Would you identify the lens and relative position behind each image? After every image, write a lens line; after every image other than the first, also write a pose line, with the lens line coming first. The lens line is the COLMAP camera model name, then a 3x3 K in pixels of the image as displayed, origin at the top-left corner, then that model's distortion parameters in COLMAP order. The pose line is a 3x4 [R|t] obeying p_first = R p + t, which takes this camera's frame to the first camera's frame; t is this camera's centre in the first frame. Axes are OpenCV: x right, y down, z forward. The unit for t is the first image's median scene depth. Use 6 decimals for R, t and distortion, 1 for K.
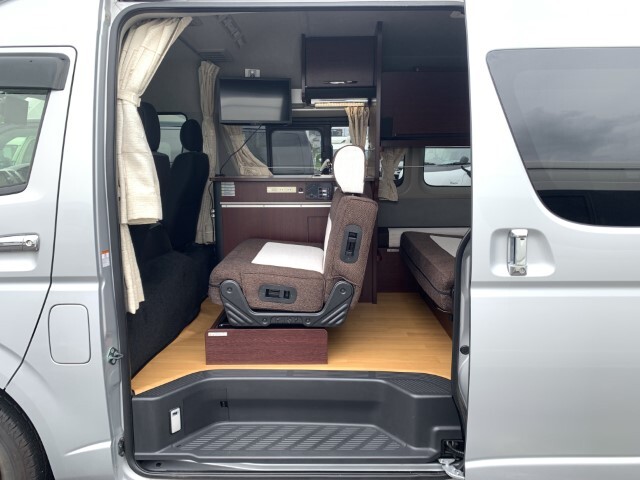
lens RADIAL K [[483.7, 0, 320.0], [0, 483.7, 240.0], [0, 0, 1]] dist [0.136356, -0.000081]
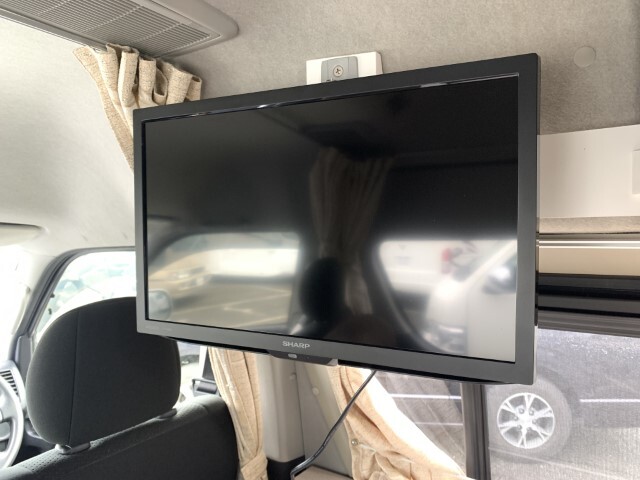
lens RADIAL K [[484.6, 0, 328.3], [0, 484.6, 240.4], [0, 0, 1]] dist [0.008953, -0.001393]
pose [[0.827501, 0.000892, -0.561463, -0.034412], [-0.083999, 0.988941, -0.122229, -0.261844], [0.555145, 0.148307, 0.818425, 0.876971]]
